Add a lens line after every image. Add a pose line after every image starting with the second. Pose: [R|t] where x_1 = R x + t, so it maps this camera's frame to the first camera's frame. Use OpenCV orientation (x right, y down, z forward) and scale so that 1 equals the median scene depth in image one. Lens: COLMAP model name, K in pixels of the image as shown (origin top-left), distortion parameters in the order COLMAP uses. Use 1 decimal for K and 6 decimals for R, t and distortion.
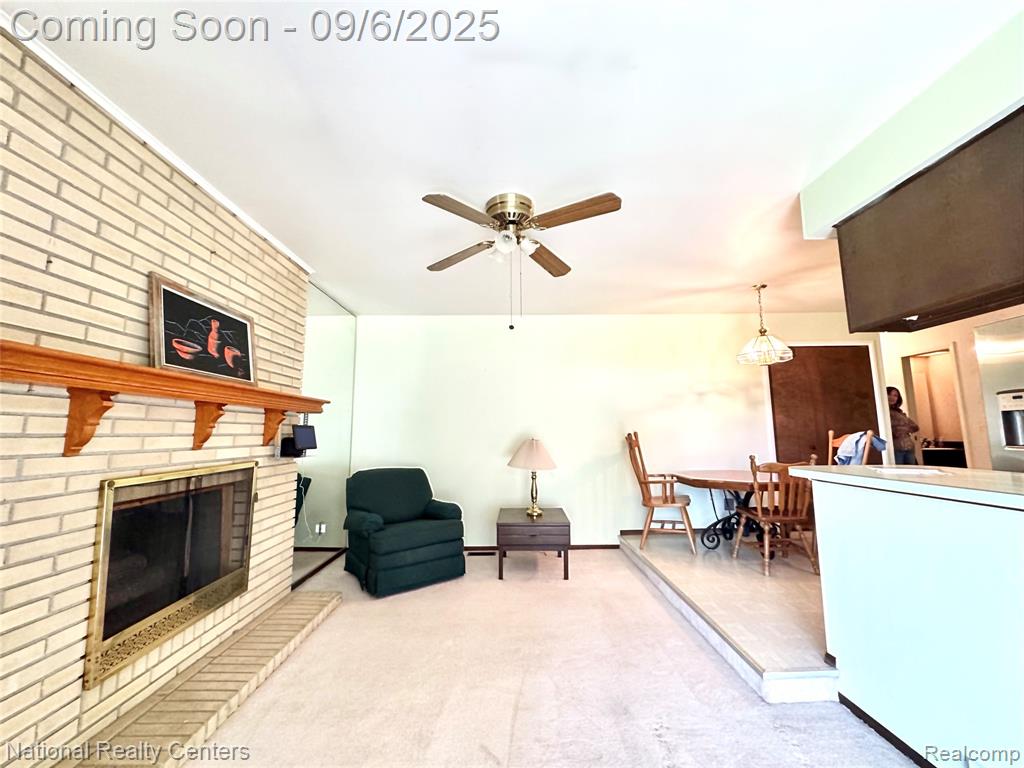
lens RADIAL K [[411.9, 0, 508.3], [0, 411.9, 383.9], [0, 0, 1]] dist [-0.003167, -0.000596]
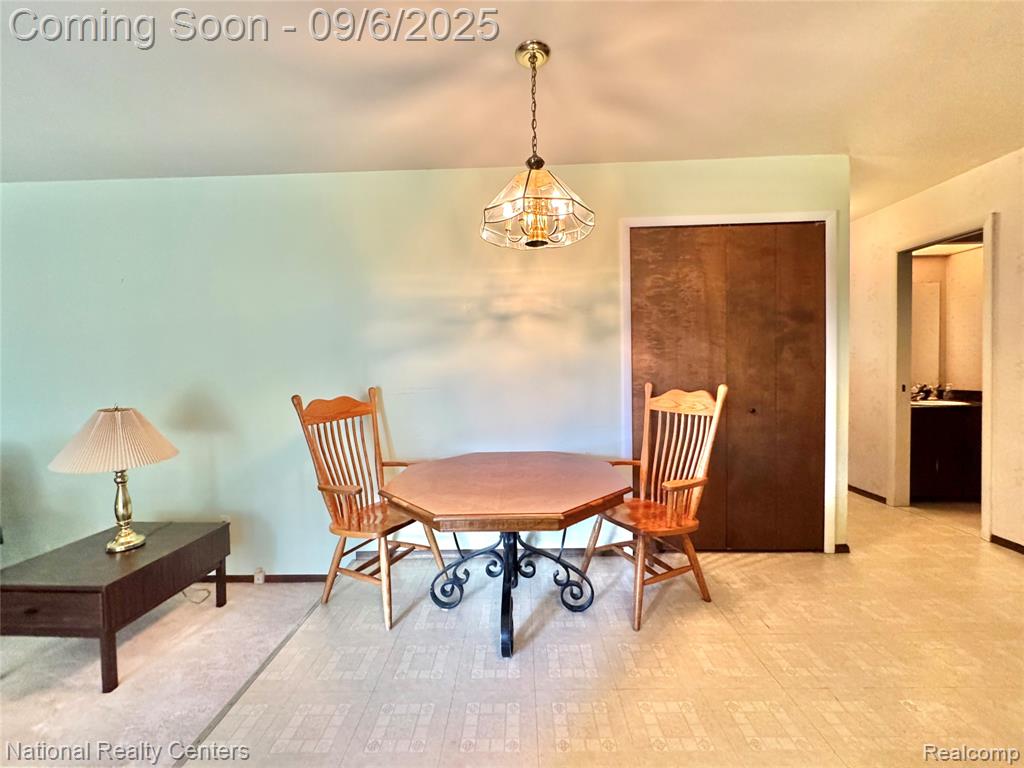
lens RADIAL K [[411.9, 0, 513.3], [0, 411.9, 382.0], [0, 0, 1]] dist [-0.003167, -0.000596]
pose [[0.999650, -0.006863, -0.025557, 0.495871], [0.010823, 0.987350, 0.158187, 0.023011], [0.024148, -0.158408, 0.987078, 0.445093]]
